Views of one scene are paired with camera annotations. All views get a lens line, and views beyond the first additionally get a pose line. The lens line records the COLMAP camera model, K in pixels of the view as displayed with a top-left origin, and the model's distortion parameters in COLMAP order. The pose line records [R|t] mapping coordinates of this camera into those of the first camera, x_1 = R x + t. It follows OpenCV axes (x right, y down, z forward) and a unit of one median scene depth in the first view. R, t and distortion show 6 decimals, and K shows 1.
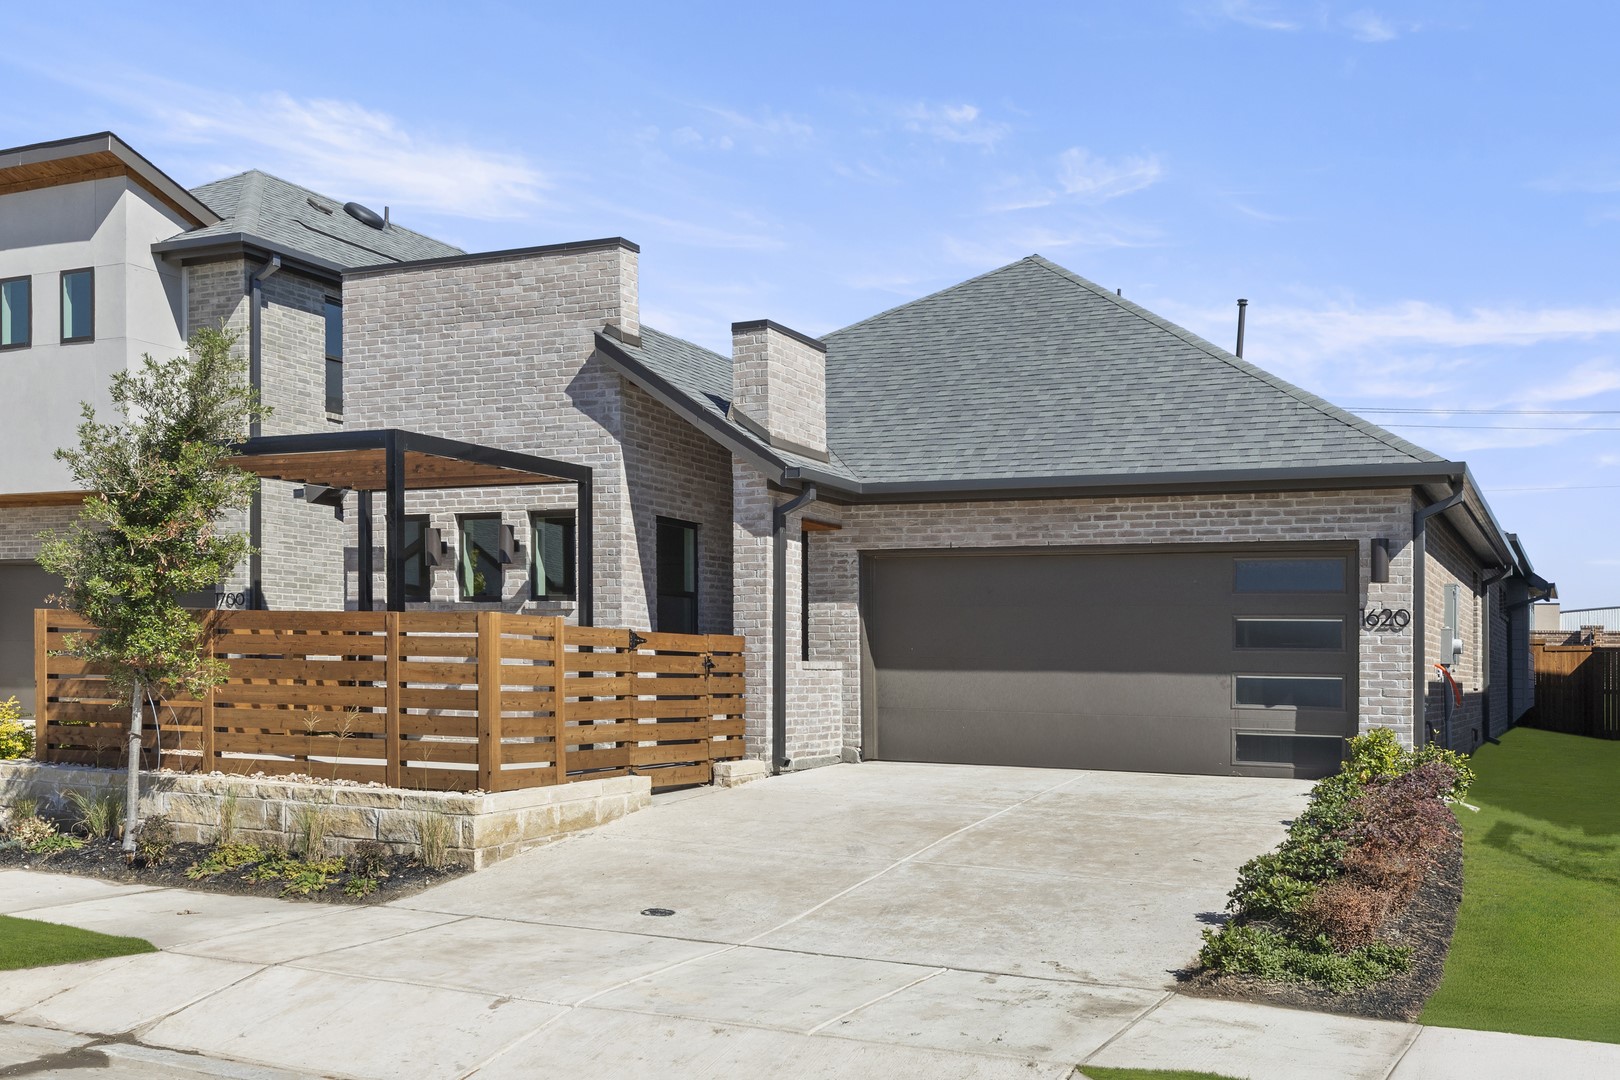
lens RADIAL K [[1251.4, 0, 810.2], [0, 1251.4, 578.7], [0, 0, 1]] dist [0.005379, -0.000541]
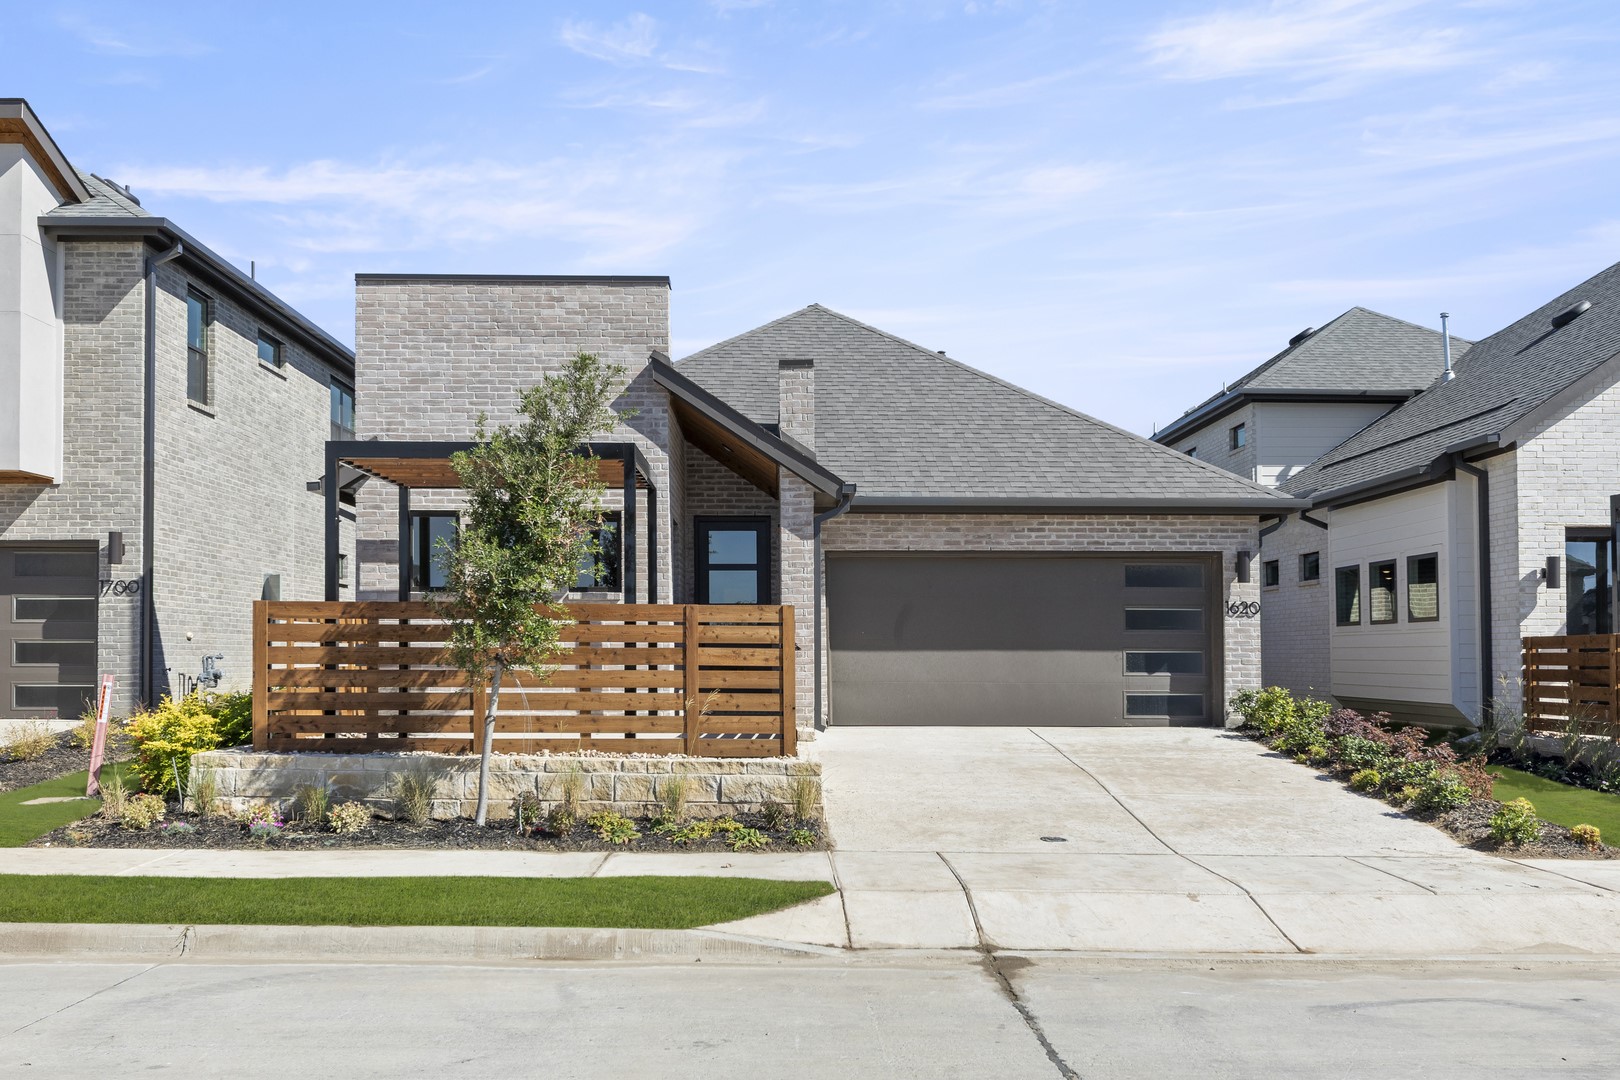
lens RADIAL K [[1113.6, 0, 810.0], [0, 1113.6, 540.0], [0, 0, 1]] dist [0.004872, -0.001795]
pose [[0.939290, 0.020677, 0.342501, -0.372651], [-0.012059, 0.999555, -0.027270, -0.004058], [-0.342912, 0.021484, 0.939122, -0.001343]]
